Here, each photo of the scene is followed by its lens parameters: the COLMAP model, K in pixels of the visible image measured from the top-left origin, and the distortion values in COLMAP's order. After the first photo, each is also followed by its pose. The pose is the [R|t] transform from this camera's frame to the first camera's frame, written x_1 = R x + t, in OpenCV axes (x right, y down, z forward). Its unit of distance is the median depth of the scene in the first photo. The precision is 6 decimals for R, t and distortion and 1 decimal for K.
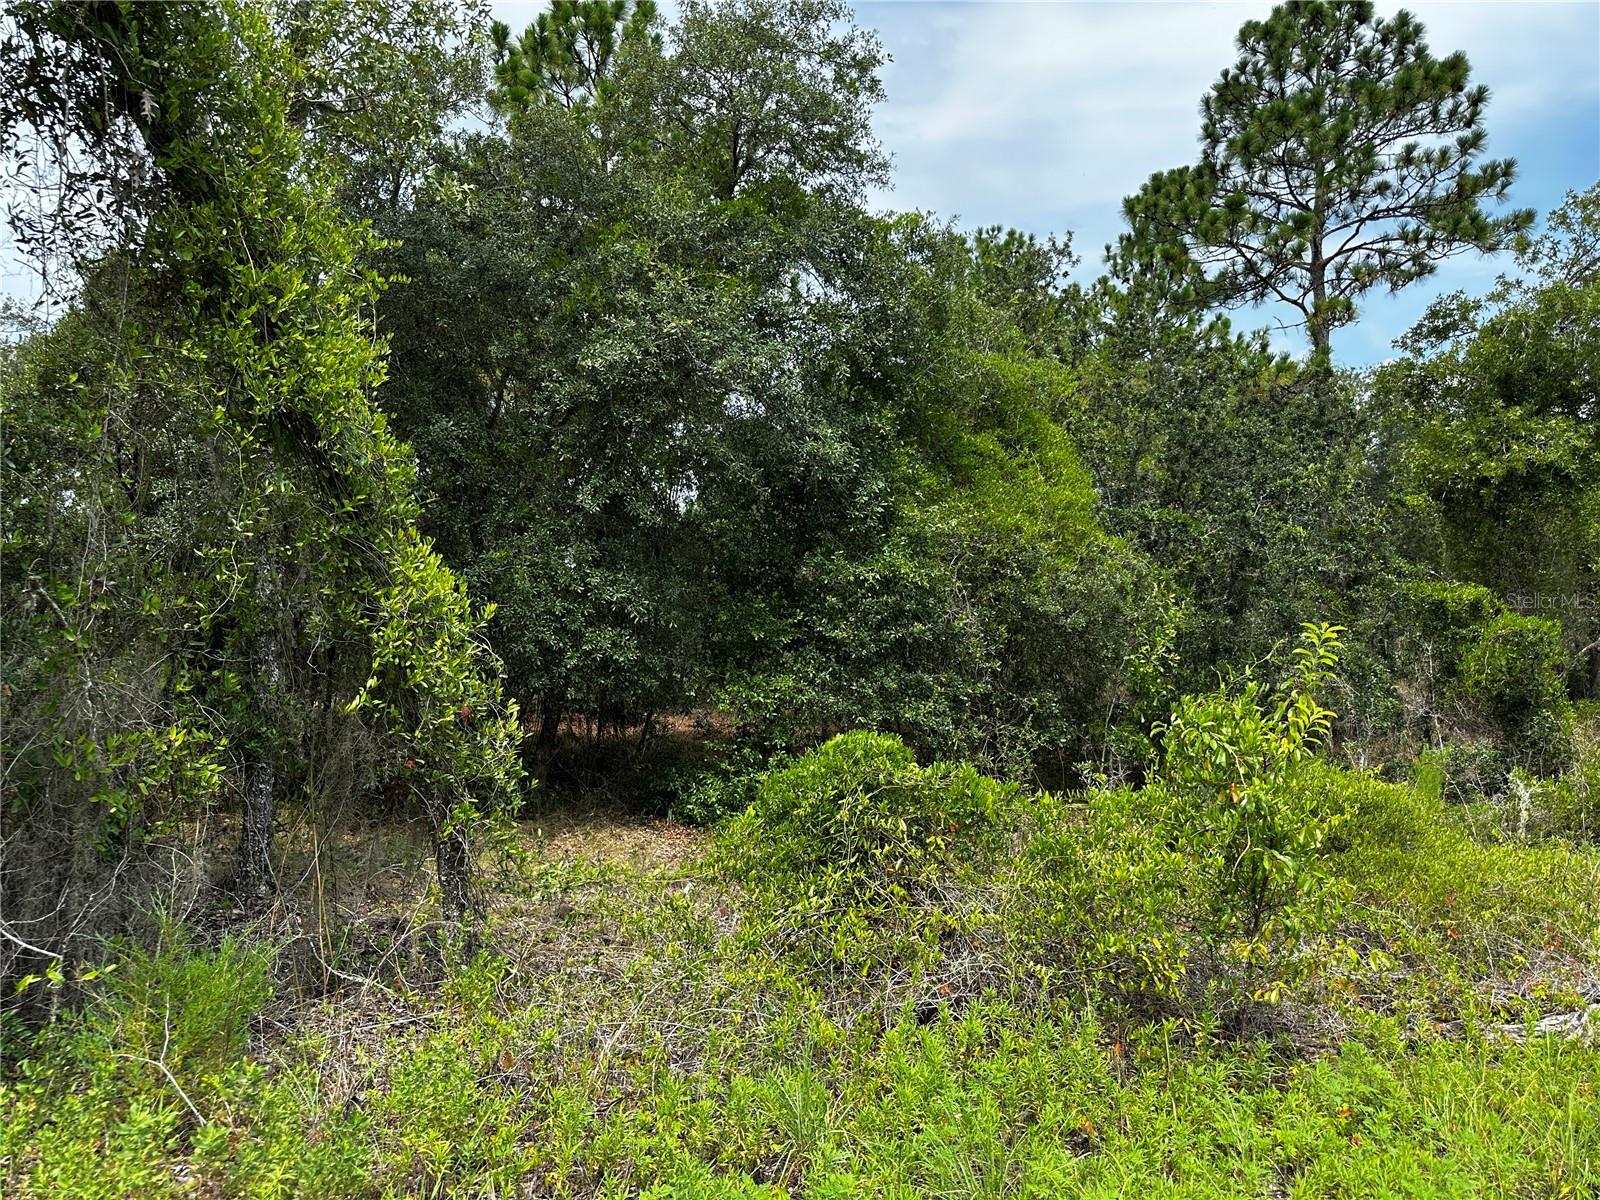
lens RADIAL K [[1101.2, 0, 802.8], [0, 1101.2, 594.8], [0, 0, 1]] dist [0.074109, -0.065494]
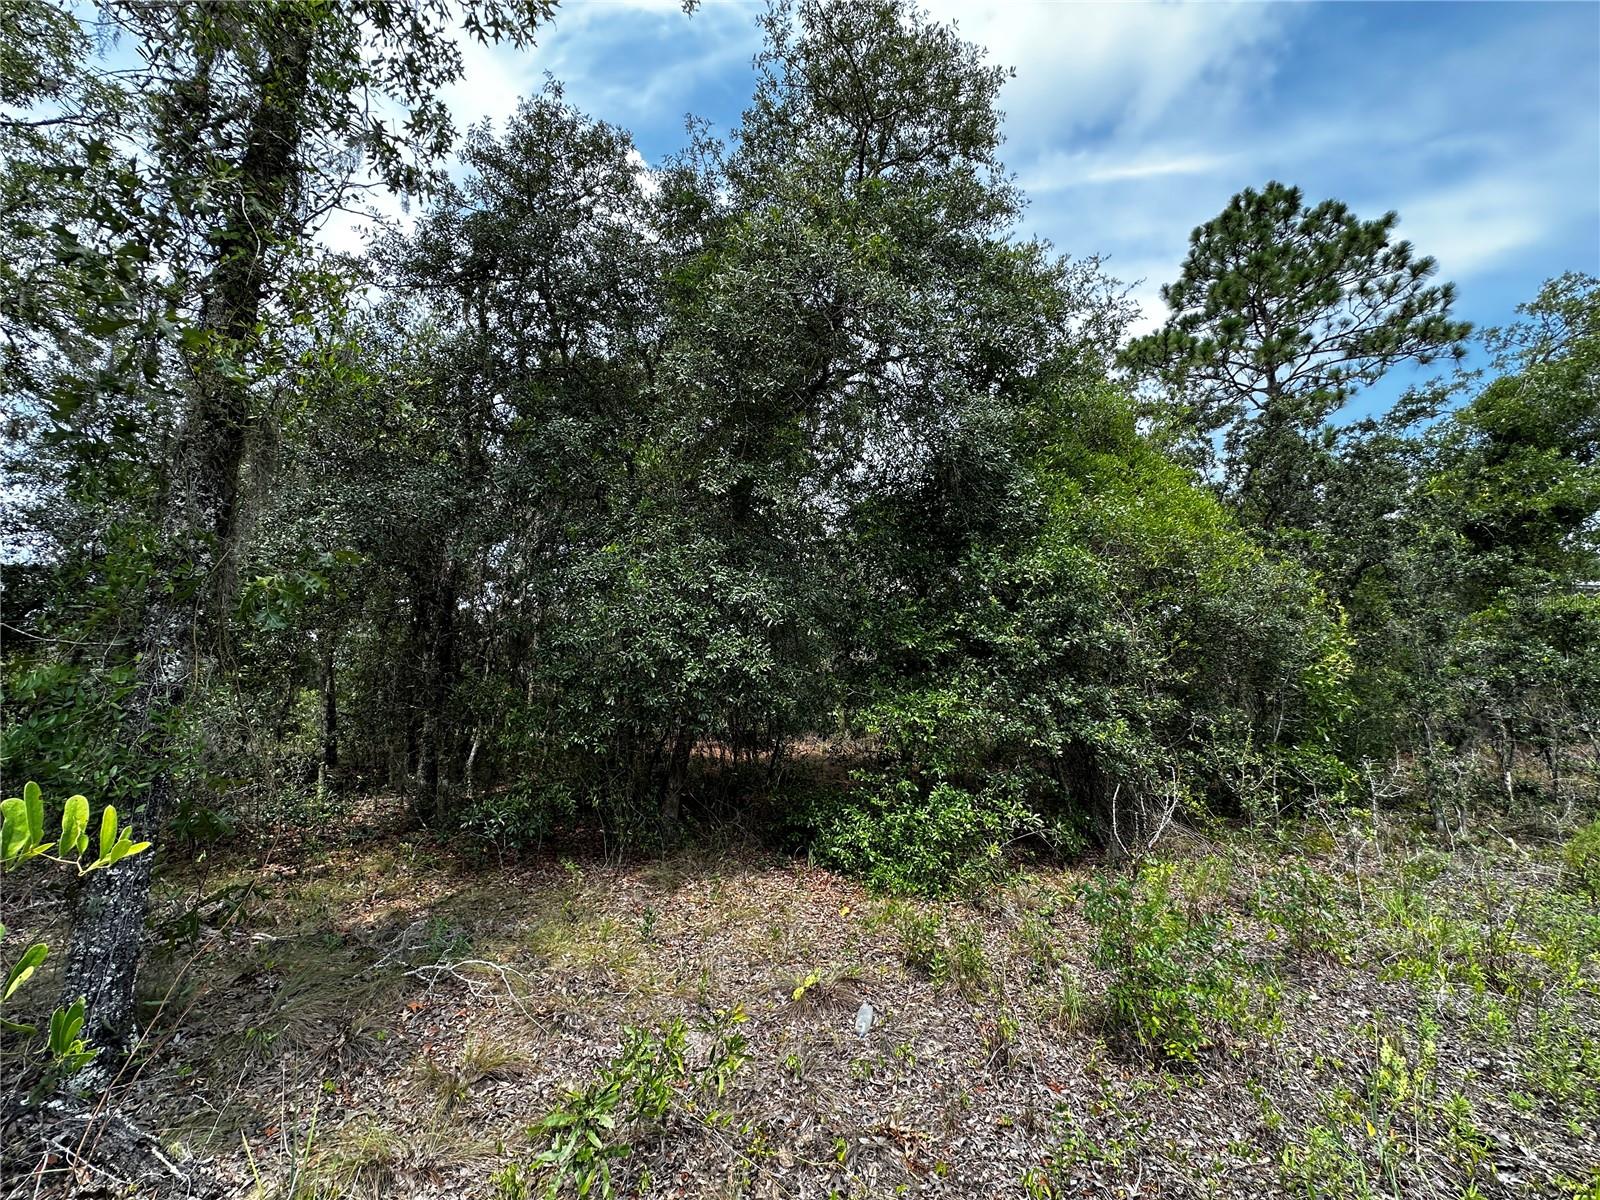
lens RADIAL K [[637.9, 0, 798.9], [0, 637.9, 595.9], [0, 0, 1]] dist [-0.004346, 0.000520]
pose [[0.995410, -0.028506, -0.091354, -0.080208], [0.017988, 0.993323, -0.113959, 0.054614], [0.093993, 0.111793, 0.989276, 0.496983]]
